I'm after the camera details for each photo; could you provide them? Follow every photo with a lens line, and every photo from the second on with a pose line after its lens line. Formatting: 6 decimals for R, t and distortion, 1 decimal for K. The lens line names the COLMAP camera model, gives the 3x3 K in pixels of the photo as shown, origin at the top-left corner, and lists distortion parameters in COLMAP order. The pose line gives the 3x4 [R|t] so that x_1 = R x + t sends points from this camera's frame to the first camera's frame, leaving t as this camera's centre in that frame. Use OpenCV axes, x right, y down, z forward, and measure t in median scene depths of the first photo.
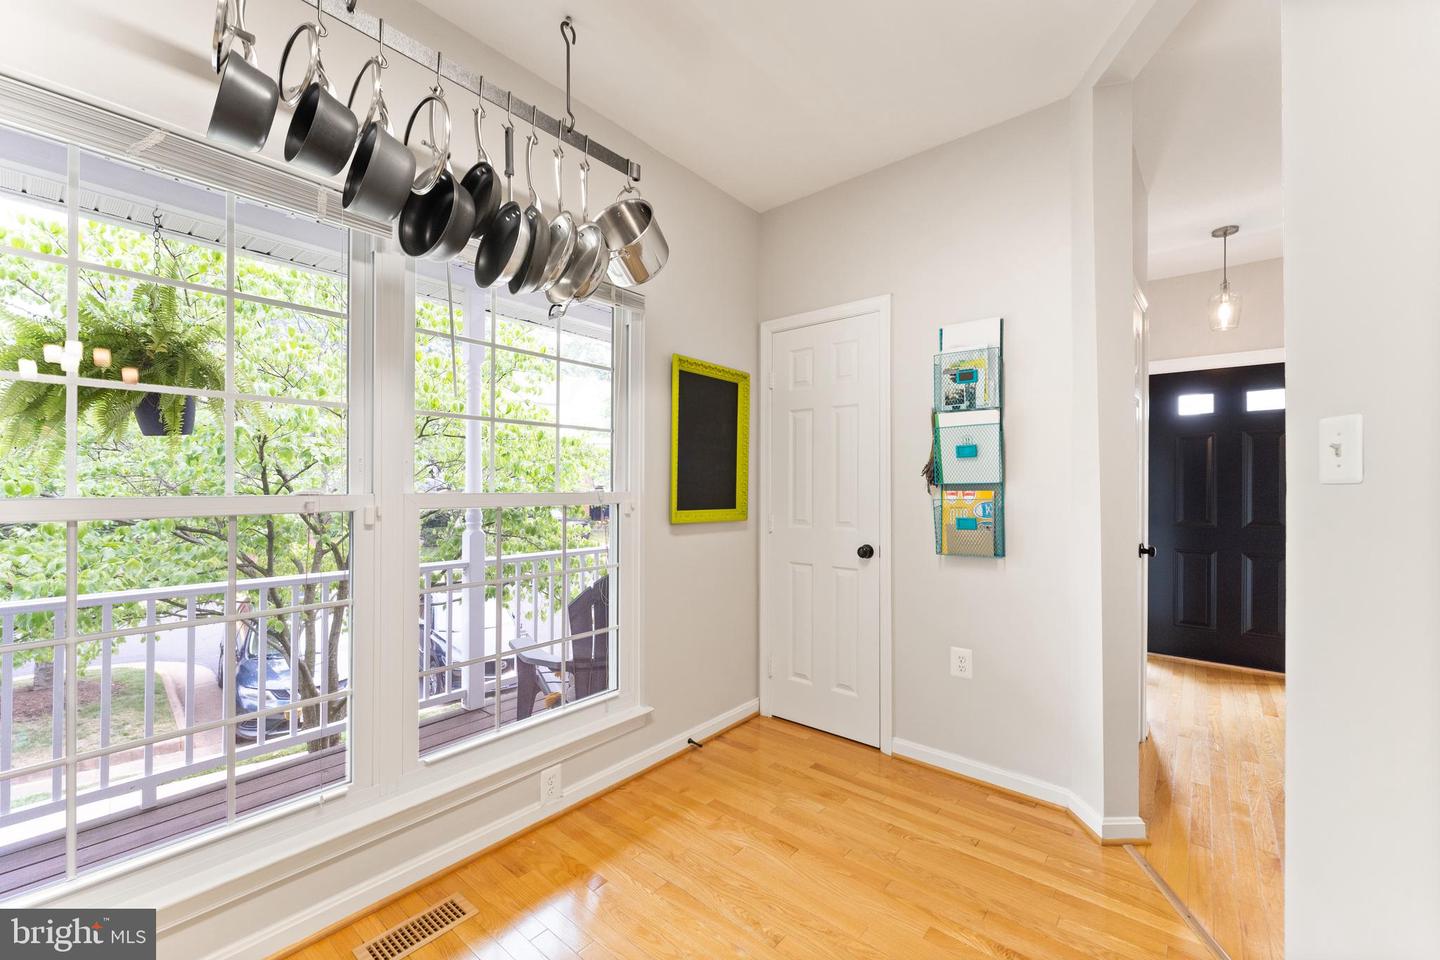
lens RADIAL K [[586.7, 0, 716.1], [0, 586.7, 485.8], [0, 0, 1]] dist [0.006347, -0.000566]
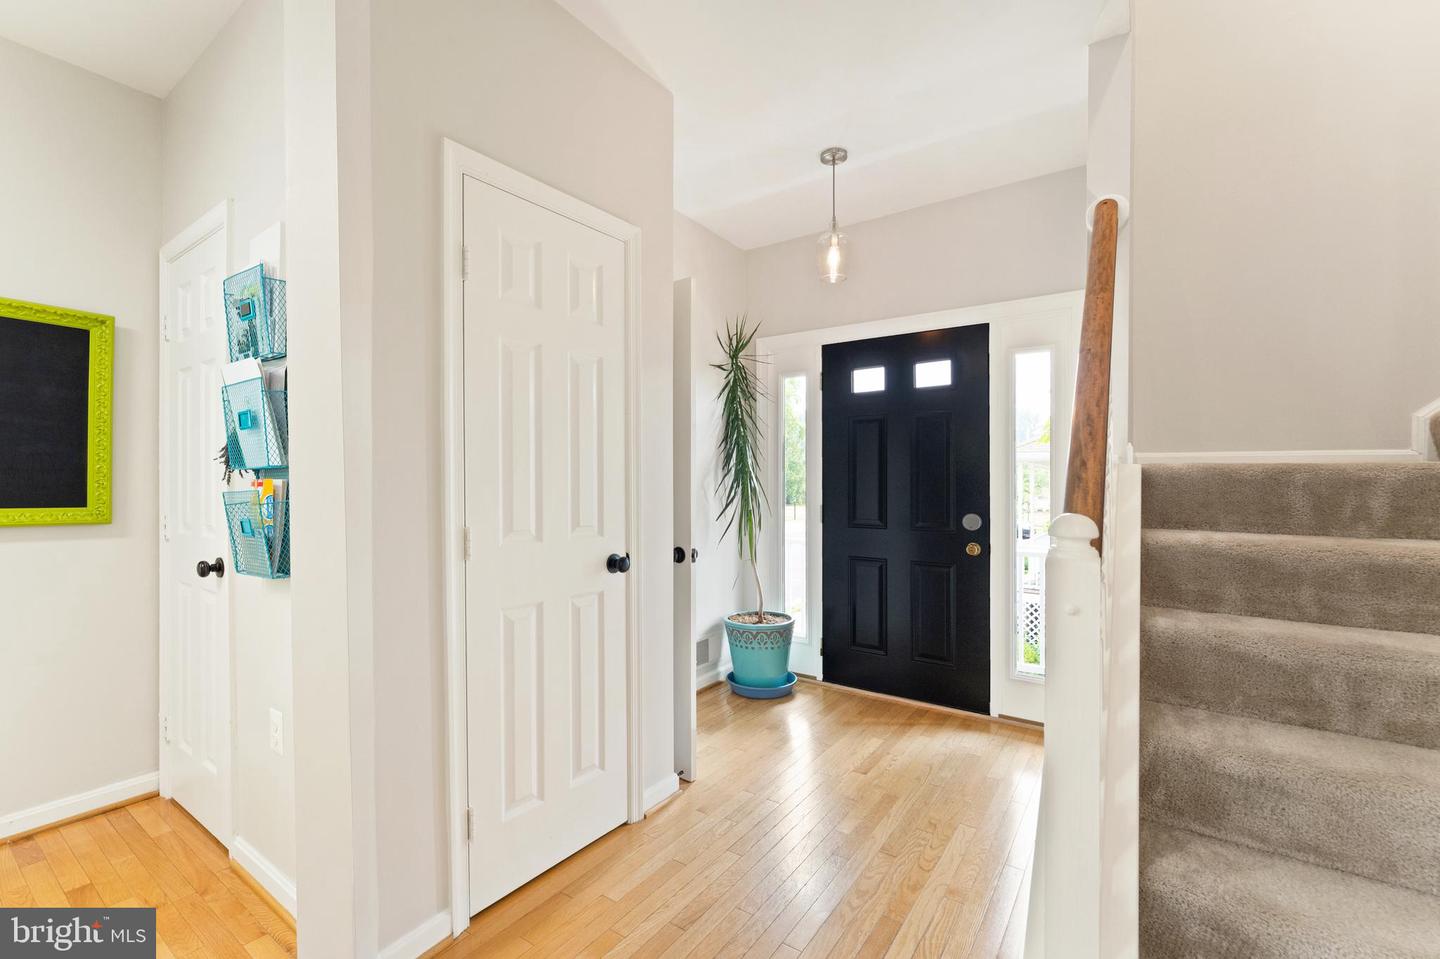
lens RADIAL K [[627.3, 0, 721.8], [0, 627.3, 487.2], [0, 0, 1]] dist [-0.000121, -0.000506]
pose [[0.997603, -0.001034, 0.069187, 0.661751], [0.001316, 0.999991, -0.004030, 0.016380], [-0.069182, 0.004112, 0.997596, 0.173515]]
